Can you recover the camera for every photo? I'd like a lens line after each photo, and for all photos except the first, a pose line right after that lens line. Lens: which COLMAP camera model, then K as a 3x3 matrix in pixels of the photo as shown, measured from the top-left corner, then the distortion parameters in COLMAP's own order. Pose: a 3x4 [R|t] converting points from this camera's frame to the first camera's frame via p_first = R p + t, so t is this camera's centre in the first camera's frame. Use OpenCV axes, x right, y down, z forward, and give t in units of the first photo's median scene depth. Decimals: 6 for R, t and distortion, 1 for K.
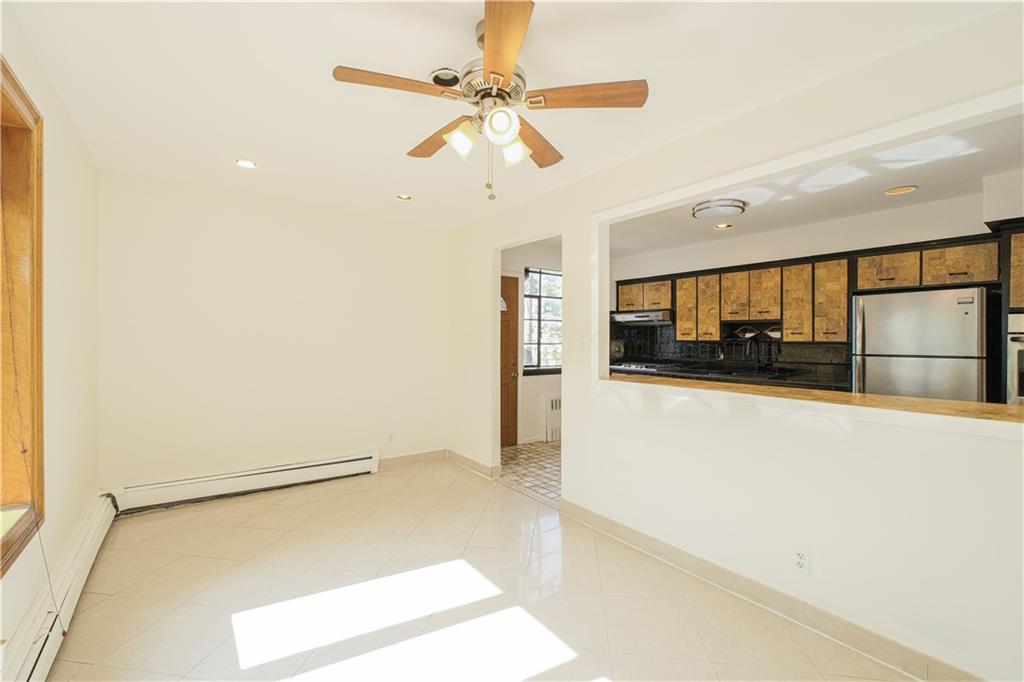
lens RADIAL K [[435.9, 0, 515.5], [0, 435.9, 338.7], [0, 0, 1]] dist [-0.000187, -0.001627]
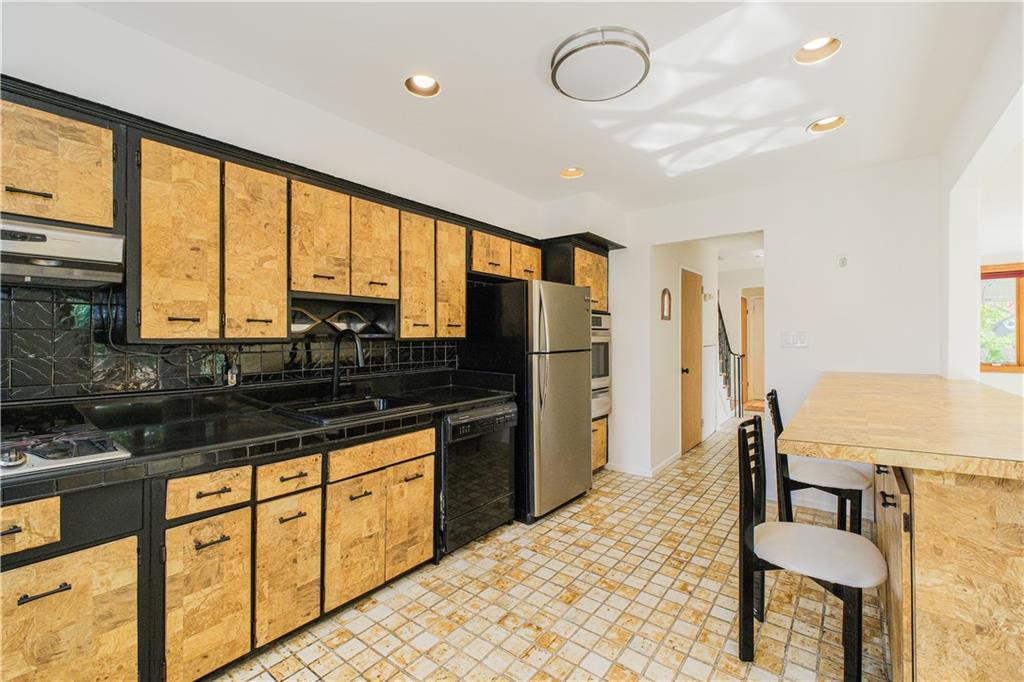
lens RADIAL K [[435.9, 0, 519.4], [0, 435.9, 335.4], [0, 0, 1]] dist [-0.000187, -0.001627]
pose [[-0.266782, -0.003544, 0.963750, 0.009814], [0.001852, 0.999990, 0.004190, 0.000215], [-0.963755, 0.002903, -0.266773, 1.002144]]
